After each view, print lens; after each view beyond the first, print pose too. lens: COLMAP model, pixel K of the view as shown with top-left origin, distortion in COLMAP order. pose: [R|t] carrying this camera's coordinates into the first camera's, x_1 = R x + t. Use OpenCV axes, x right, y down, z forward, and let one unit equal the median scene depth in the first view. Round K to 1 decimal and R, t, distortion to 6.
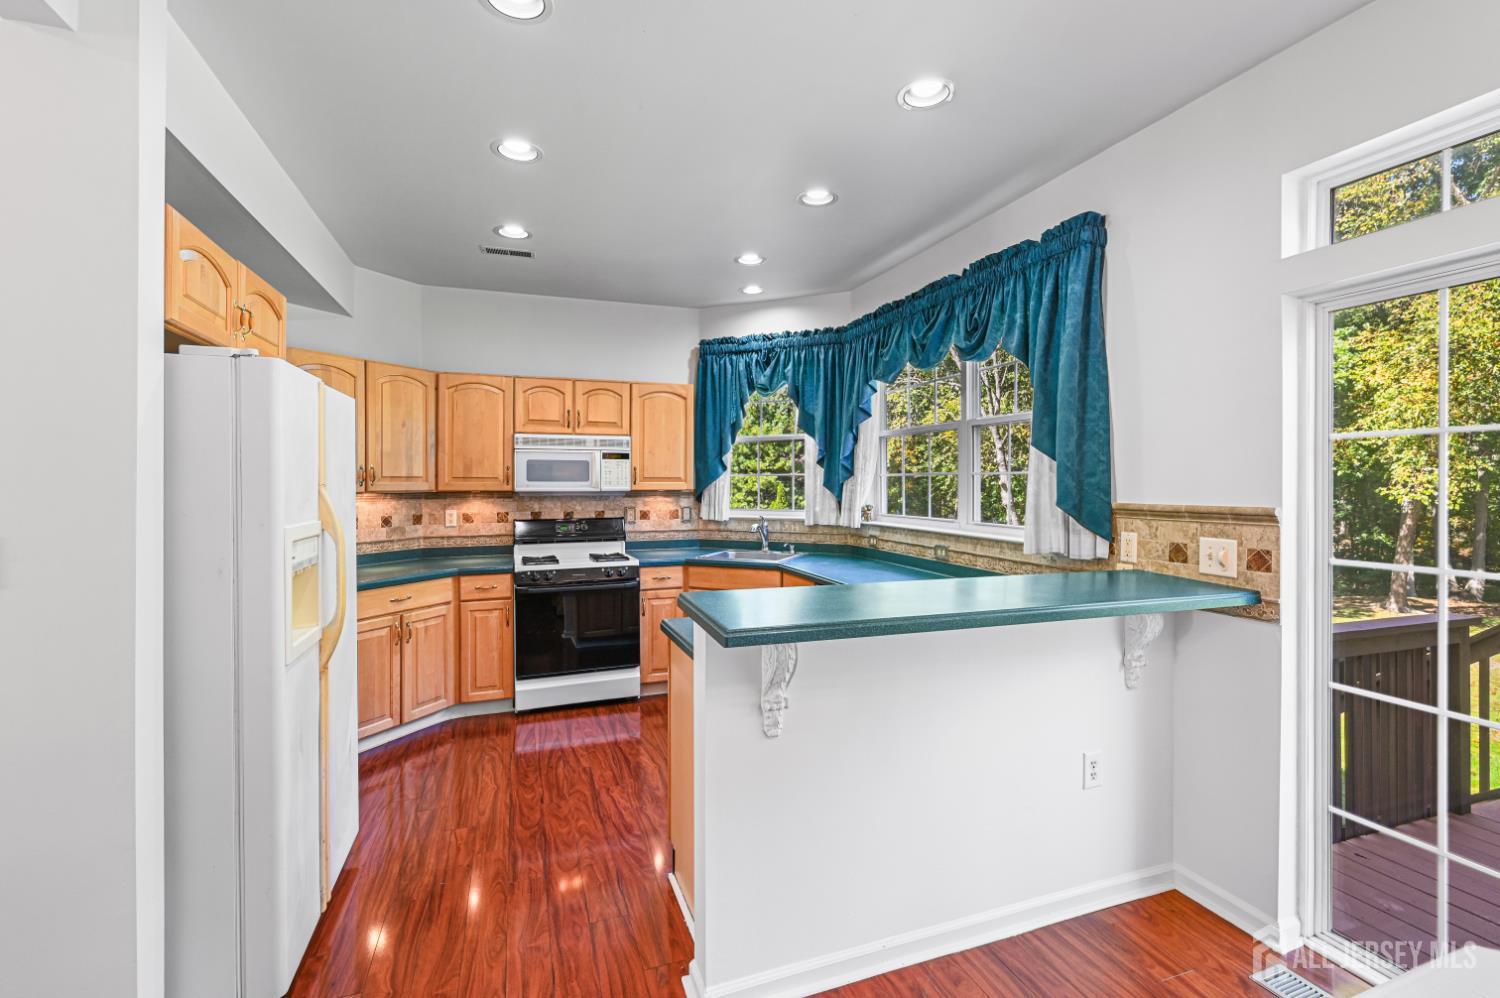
lens RADIAL K [[666.8, 0, 753.0], [0, 666.8, 482.3], [0, 0, 1]] dist [0.000248, 0.000055]
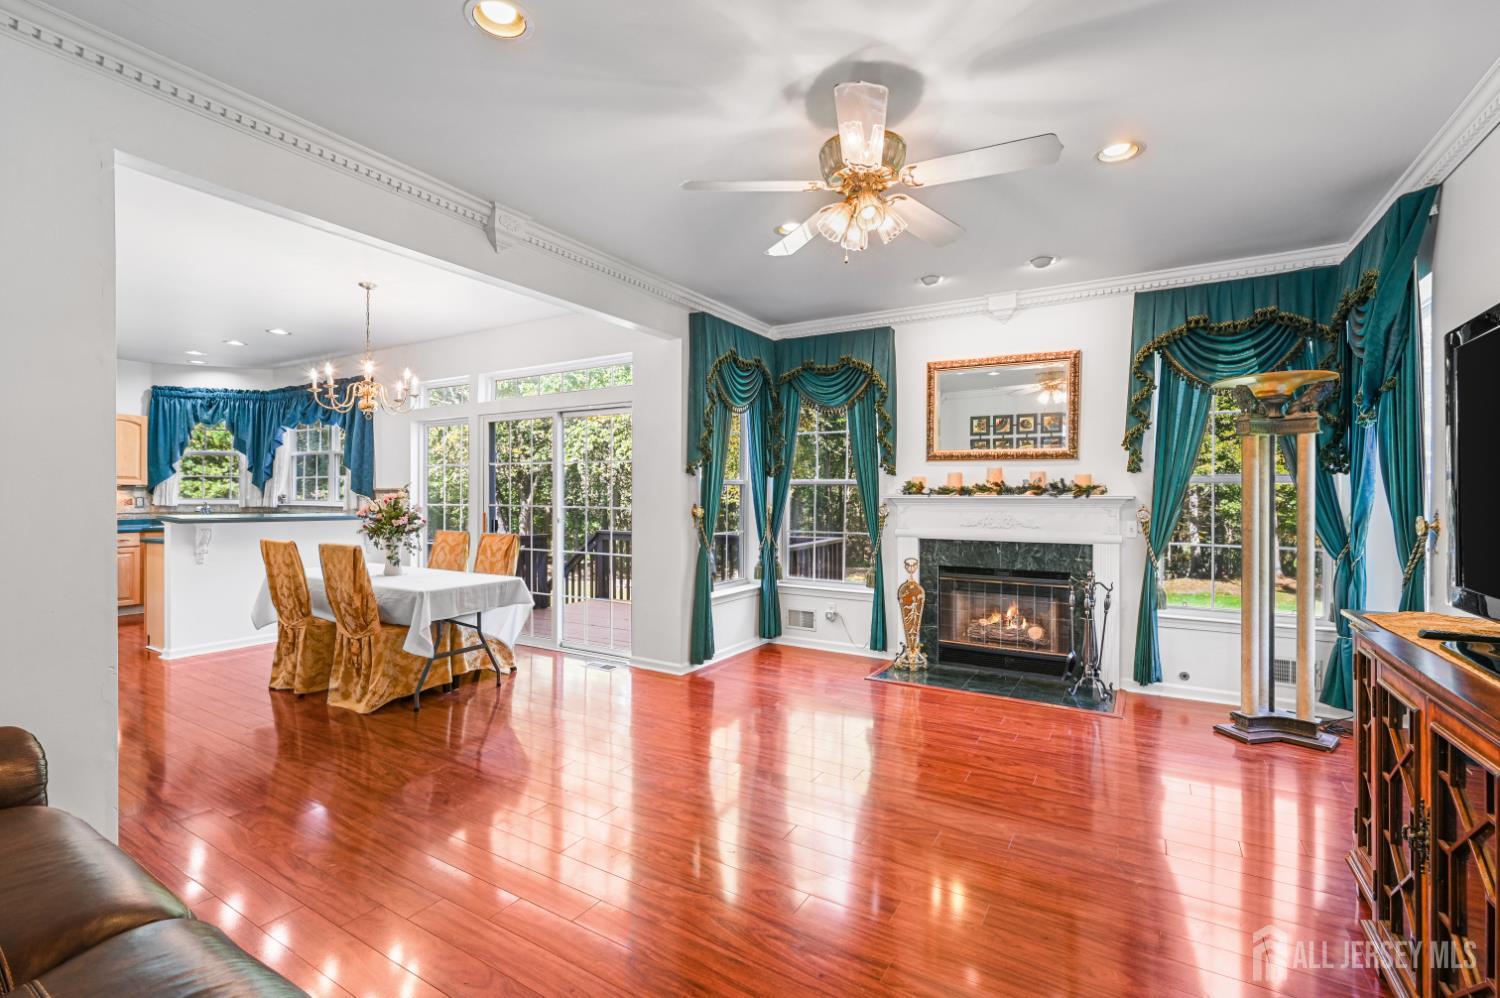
lens RADIAL K [[661.2, 0, 754.2], [0, 661.2, 498.1], [0, 0, 1]] dist [-0.001010, -0.000278]
pose [[0.772697, 0.000893, 0.634774, 0.026904], [-0.004508, 0.999982, 0.004080, 0.031103], [-0.634759, -0.006014, 0.772687, -1.142375]]
